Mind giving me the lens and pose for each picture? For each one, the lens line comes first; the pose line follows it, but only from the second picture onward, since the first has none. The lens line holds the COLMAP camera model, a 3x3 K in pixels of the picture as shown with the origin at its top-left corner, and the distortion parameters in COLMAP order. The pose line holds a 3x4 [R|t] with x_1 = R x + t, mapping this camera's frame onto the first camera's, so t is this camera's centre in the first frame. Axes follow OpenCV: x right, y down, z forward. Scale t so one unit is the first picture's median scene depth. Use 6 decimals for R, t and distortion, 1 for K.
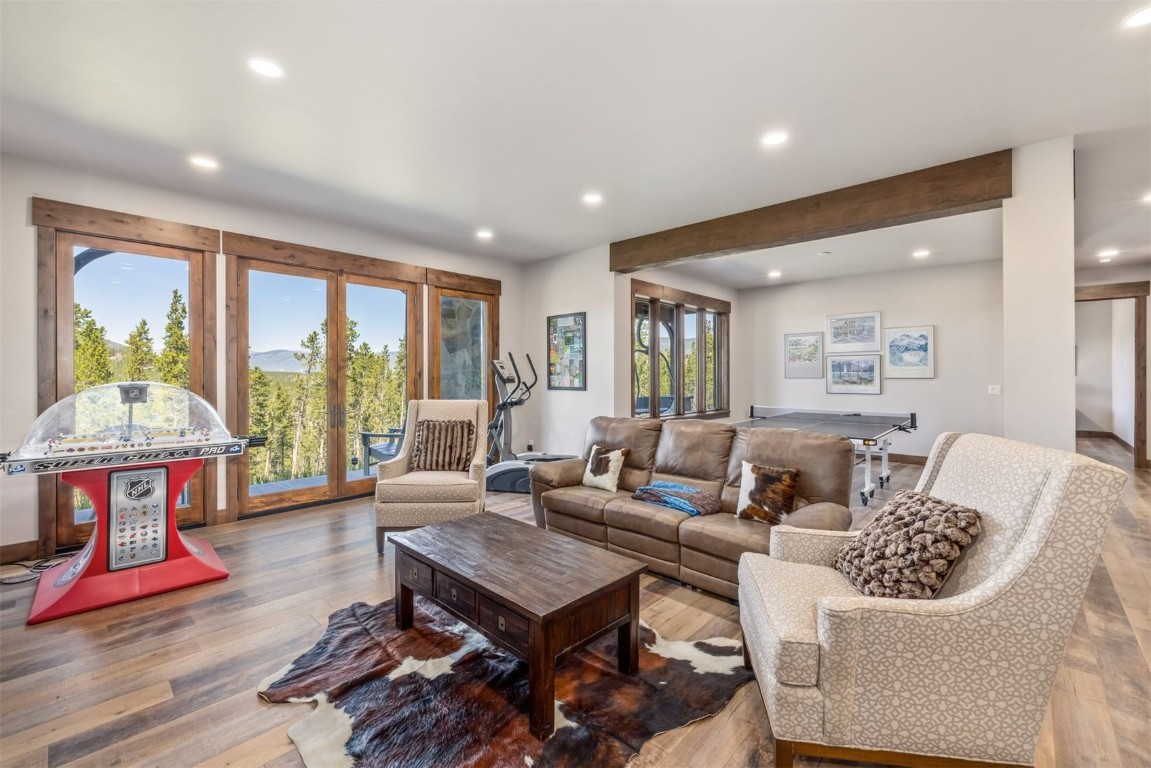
lens RADIAL K [[479.4, 0, 566.9], [0, 479.4, 373.2], [0, 0, 1]] dist [0.001612, 0.000148]
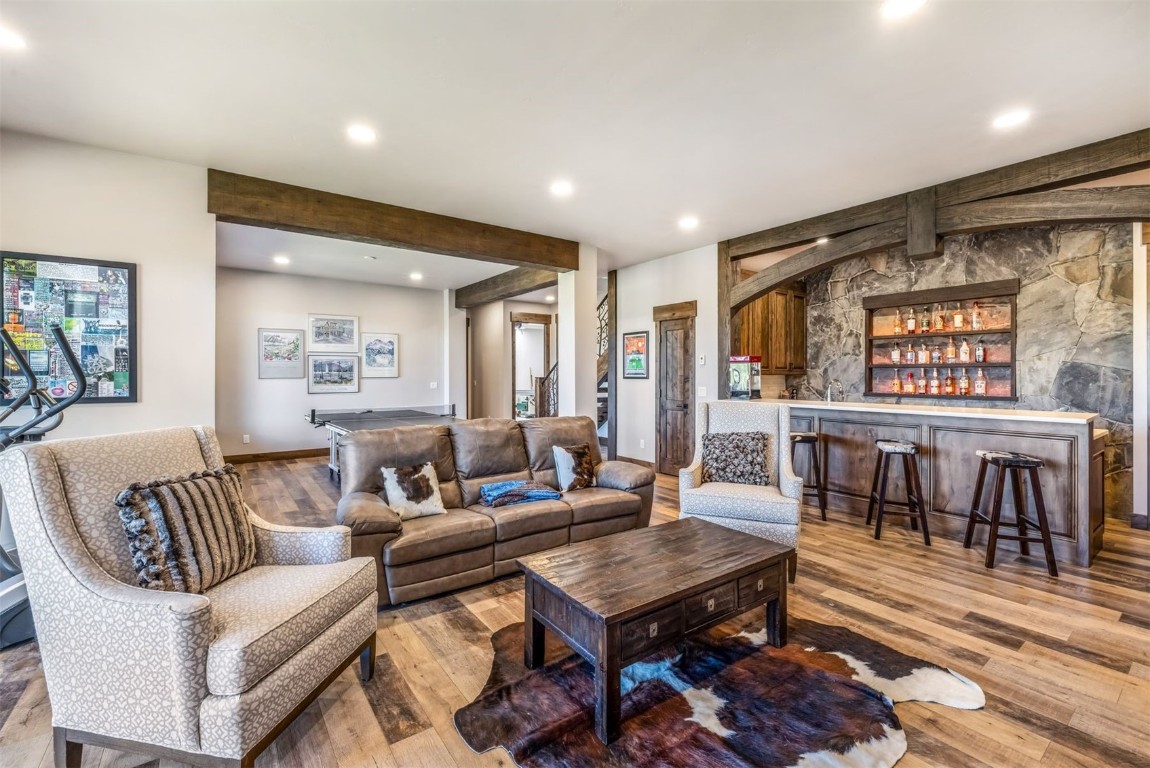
lens RADIAL K [[484.4, 0, 579.0], [0, 484.4, 372.0], [0, 0, 1]] dist [0.000049, -0.000035]
pose [[0.173717, 0.004659, 0.984785, -0.367708], [-0.002510, 0.999988, -0.004288, 0.001325], [-0.984792, -0.001727, 0.173726, 0.326772]]
